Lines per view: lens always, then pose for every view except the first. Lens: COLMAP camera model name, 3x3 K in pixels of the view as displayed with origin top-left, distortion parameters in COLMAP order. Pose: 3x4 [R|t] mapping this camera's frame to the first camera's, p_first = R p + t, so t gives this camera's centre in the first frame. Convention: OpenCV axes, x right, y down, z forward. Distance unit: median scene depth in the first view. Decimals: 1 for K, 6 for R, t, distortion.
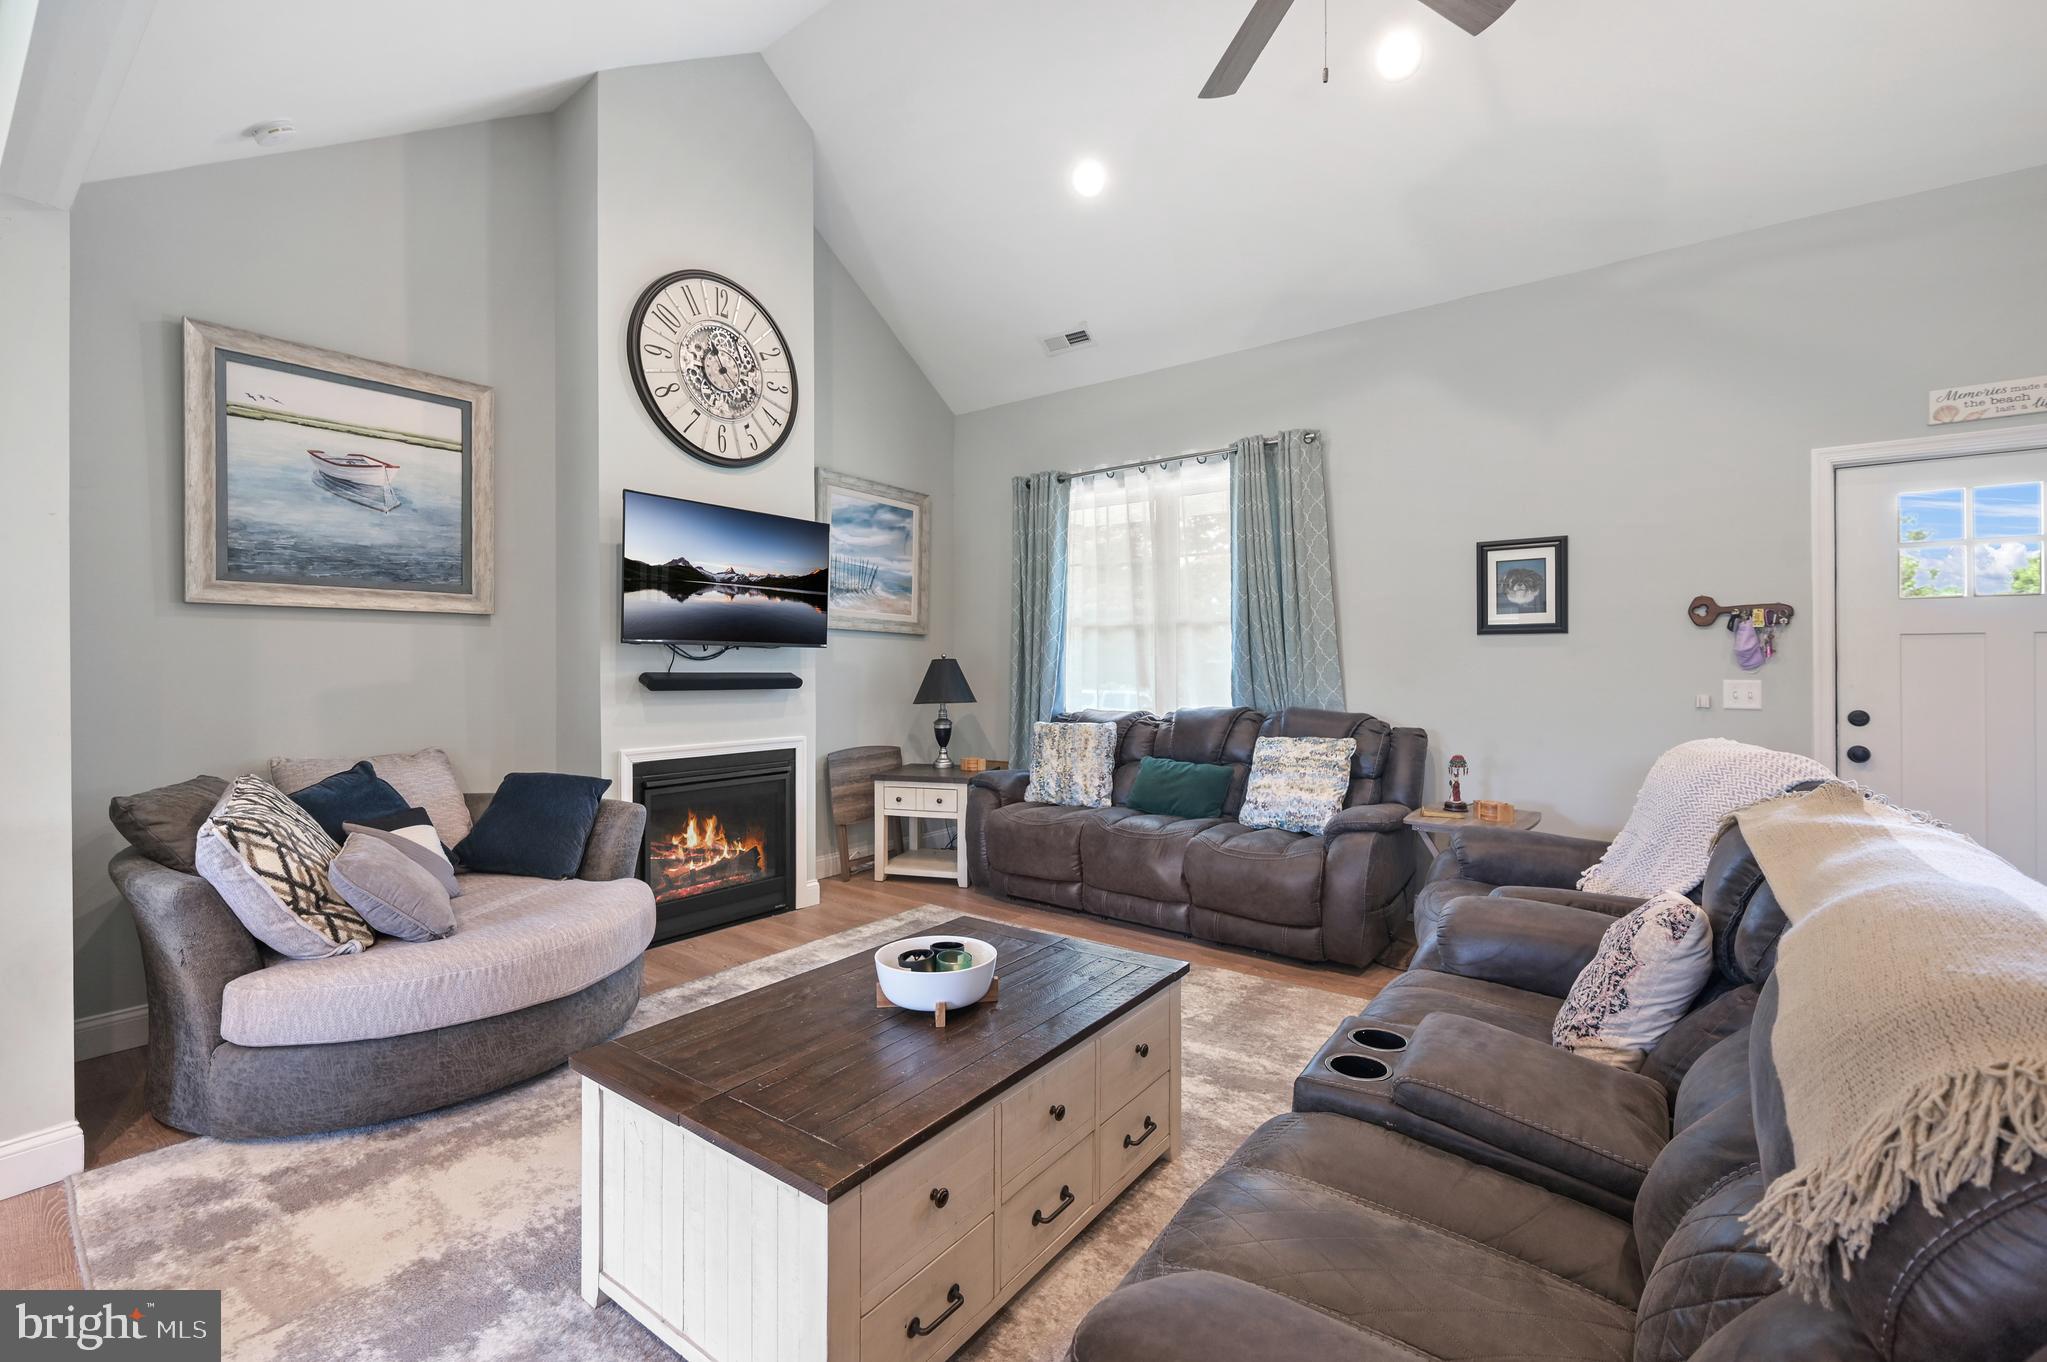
lens RADIAL K [[887.4, 0, 1018.6], [0, 887.4, 664.4], [0, 0, 1]] dist [0.000963, 0.001217]
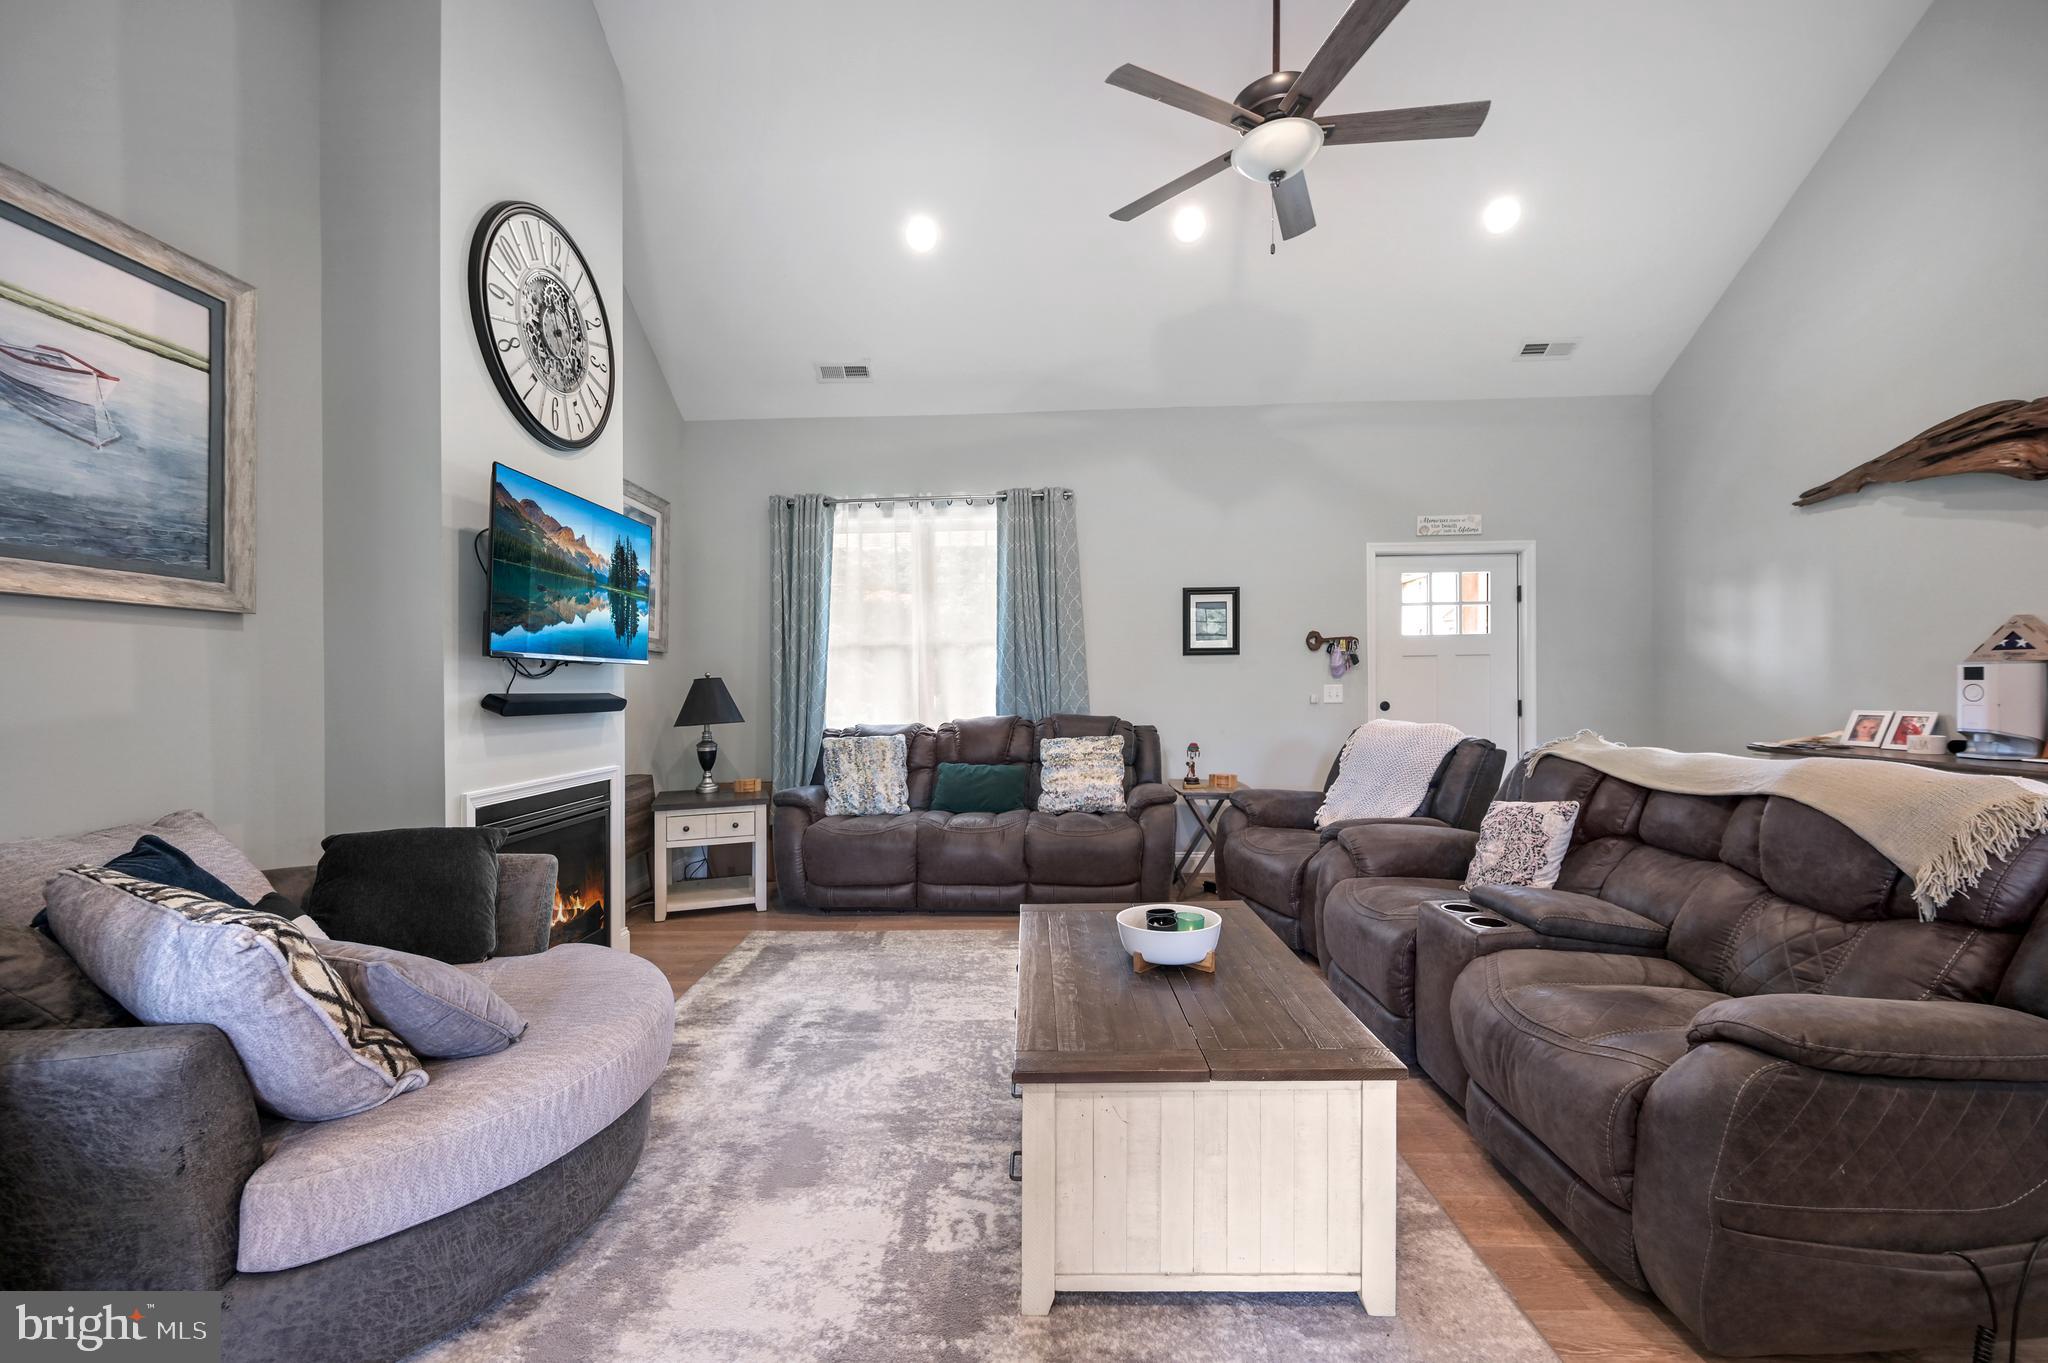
lens RADIAL K [[830.8, 0, 1024.5], [0, 830.8, 683.3], [0, 0, 1]] dist [0.002526, 0.001566]
pose [[0.811670, -0.011710, 0.583998, -0.450546], [0.014647, 0.999893, -0.000307, 0.006800], [-0.583932, 0.008803, 0.811755, 0.109499]]
